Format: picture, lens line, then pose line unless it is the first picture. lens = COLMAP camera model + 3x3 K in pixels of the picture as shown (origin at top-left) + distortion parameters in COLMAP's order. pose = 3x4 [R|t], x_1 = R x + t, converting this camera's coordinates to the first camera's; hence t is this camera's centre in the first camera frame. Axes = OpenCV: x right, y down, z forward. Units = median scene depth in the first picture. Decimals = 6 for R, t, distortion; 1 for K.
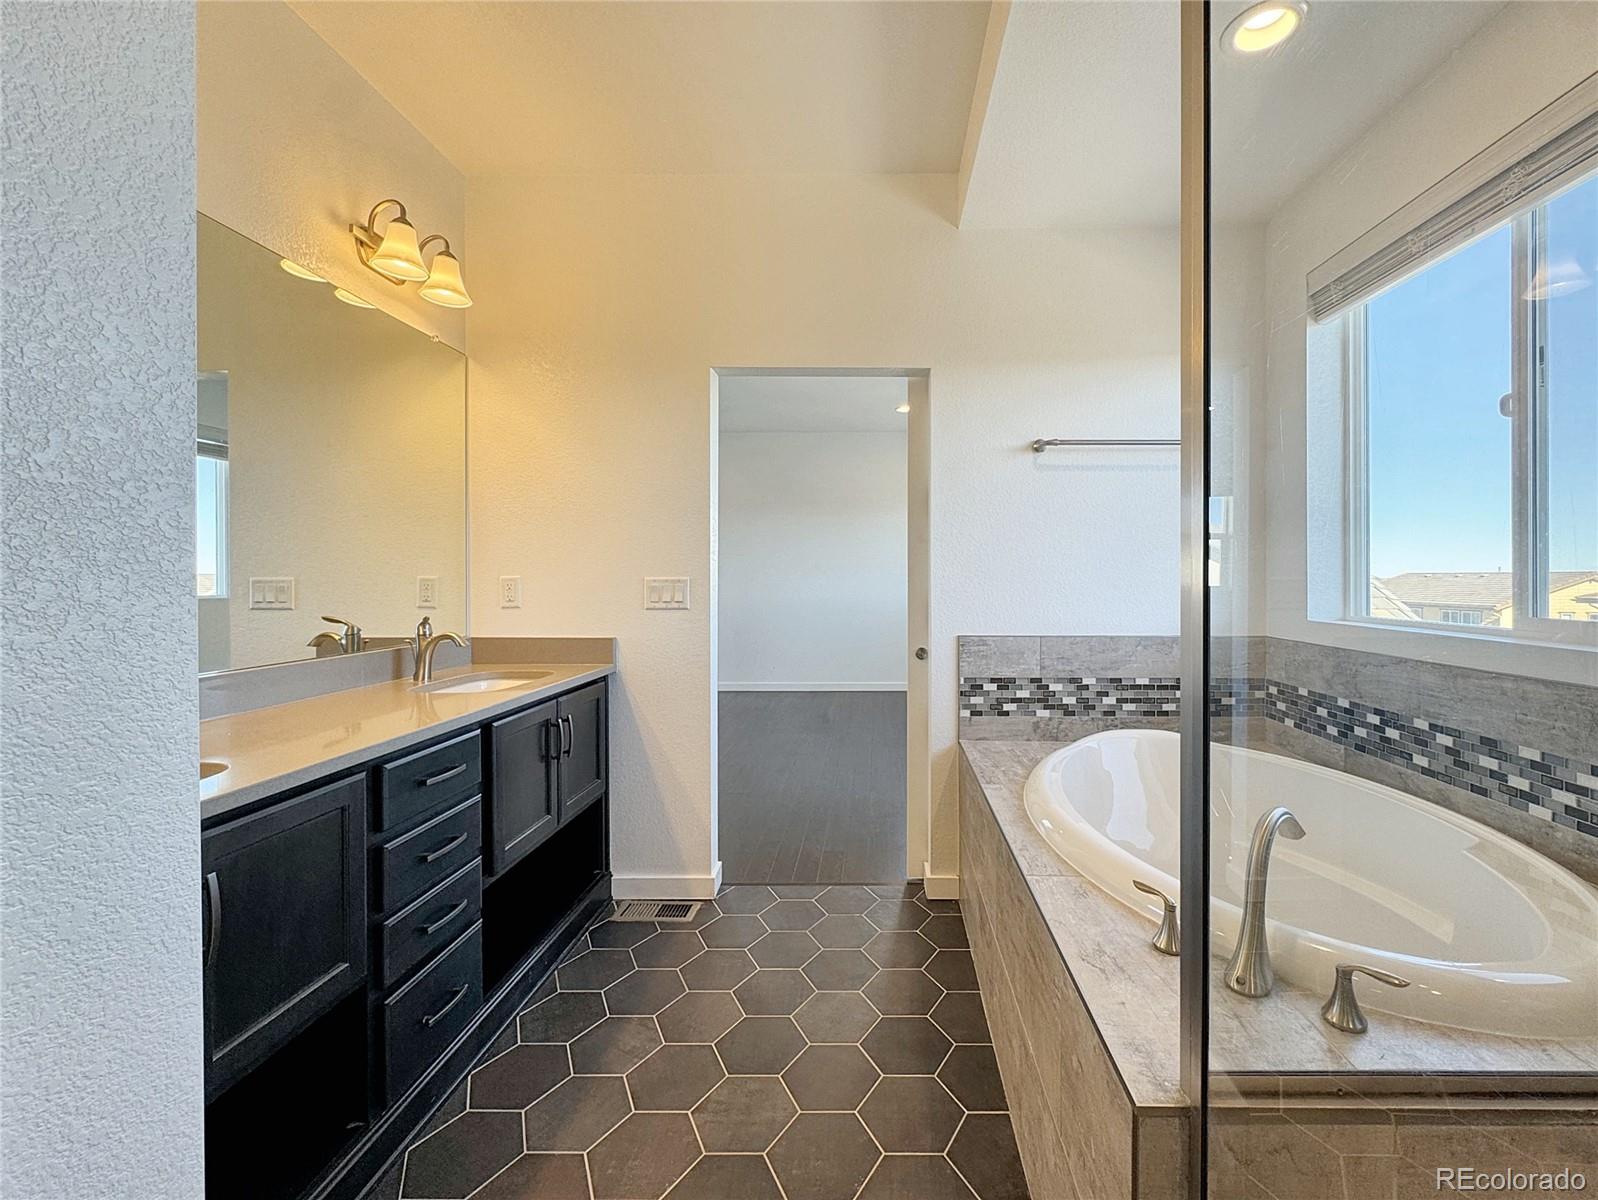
lens RADIAL K [[645.1, 0, 799.8], [0, 645.1, 597.2], [0, 0, 1]] dist [-0.002011, -0.000050]
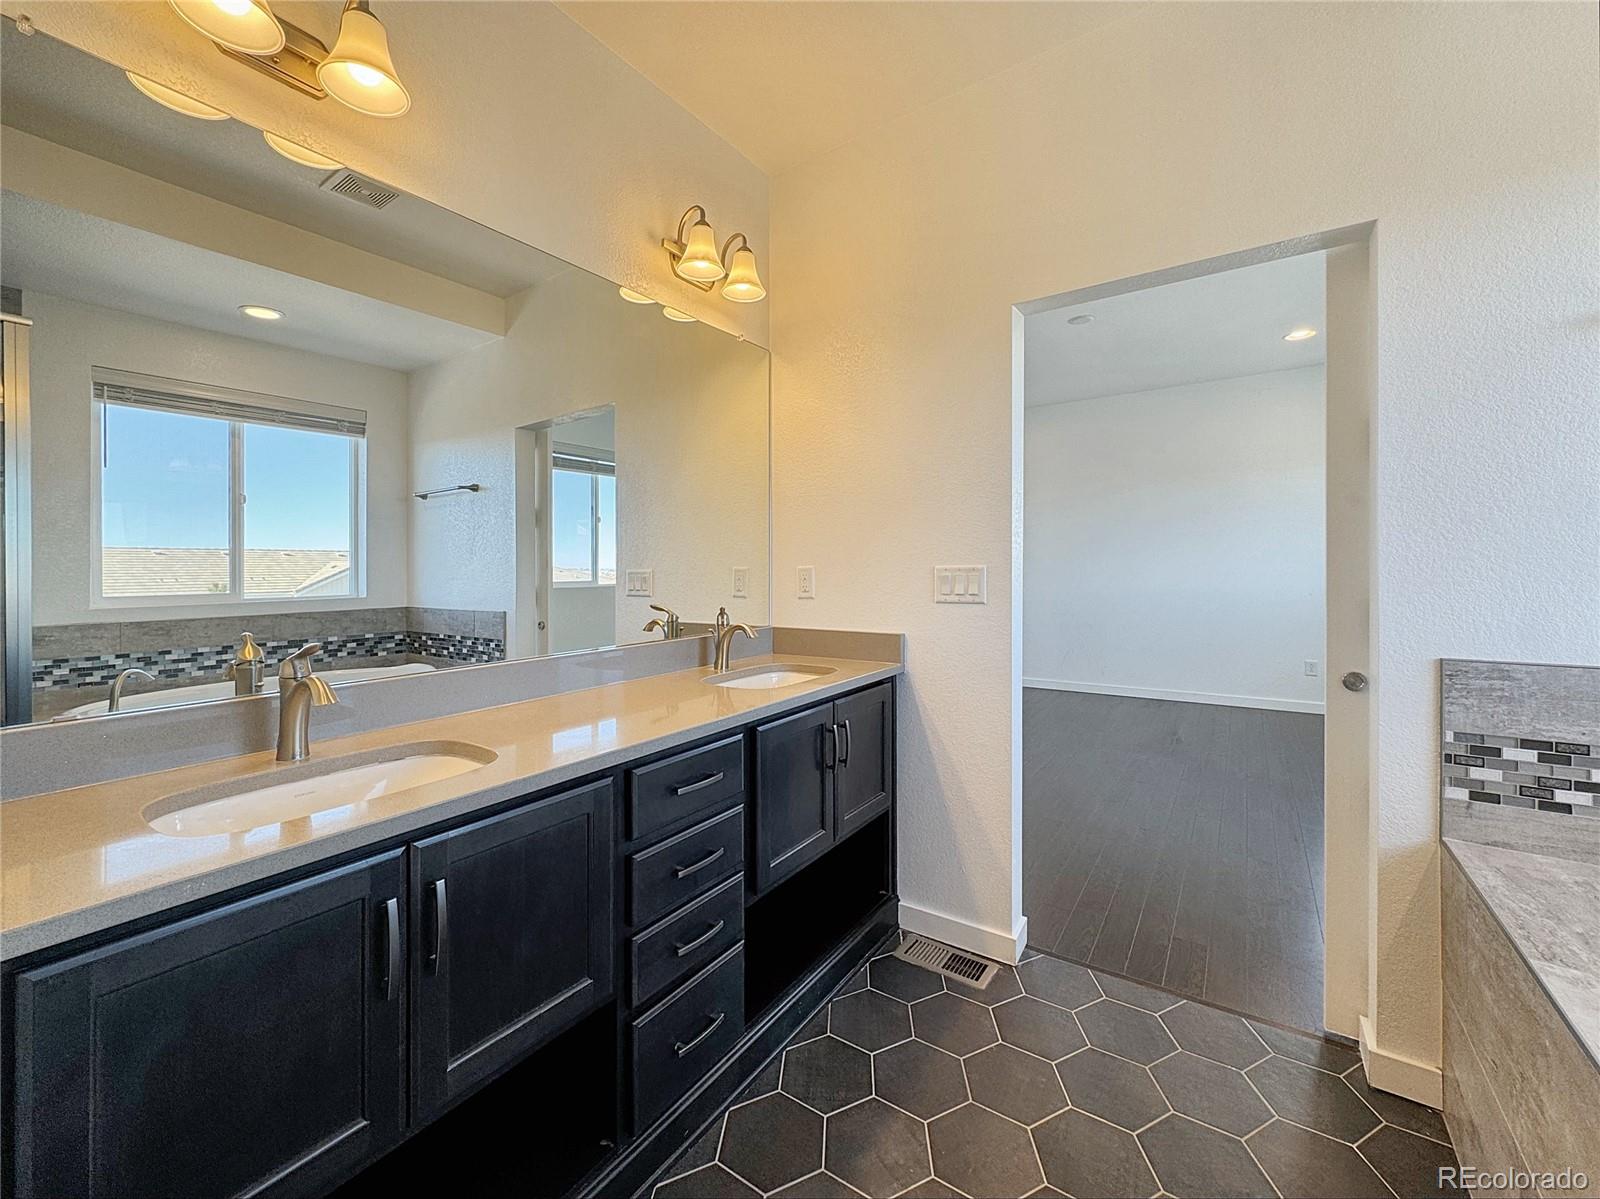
lens RADIAL K [[642.1, 0, 799.0], [0, 642.1, 585.1], [0, 0, 1]] dist [-0.002791, 0.000988]
pose [[0.882578, 0.001441, -0.470164, 0.004227], [-0.001398, 0.999999, 0.000442, -0.006154], [0.470164, 0.000267, 0.882579, 0.188641]]
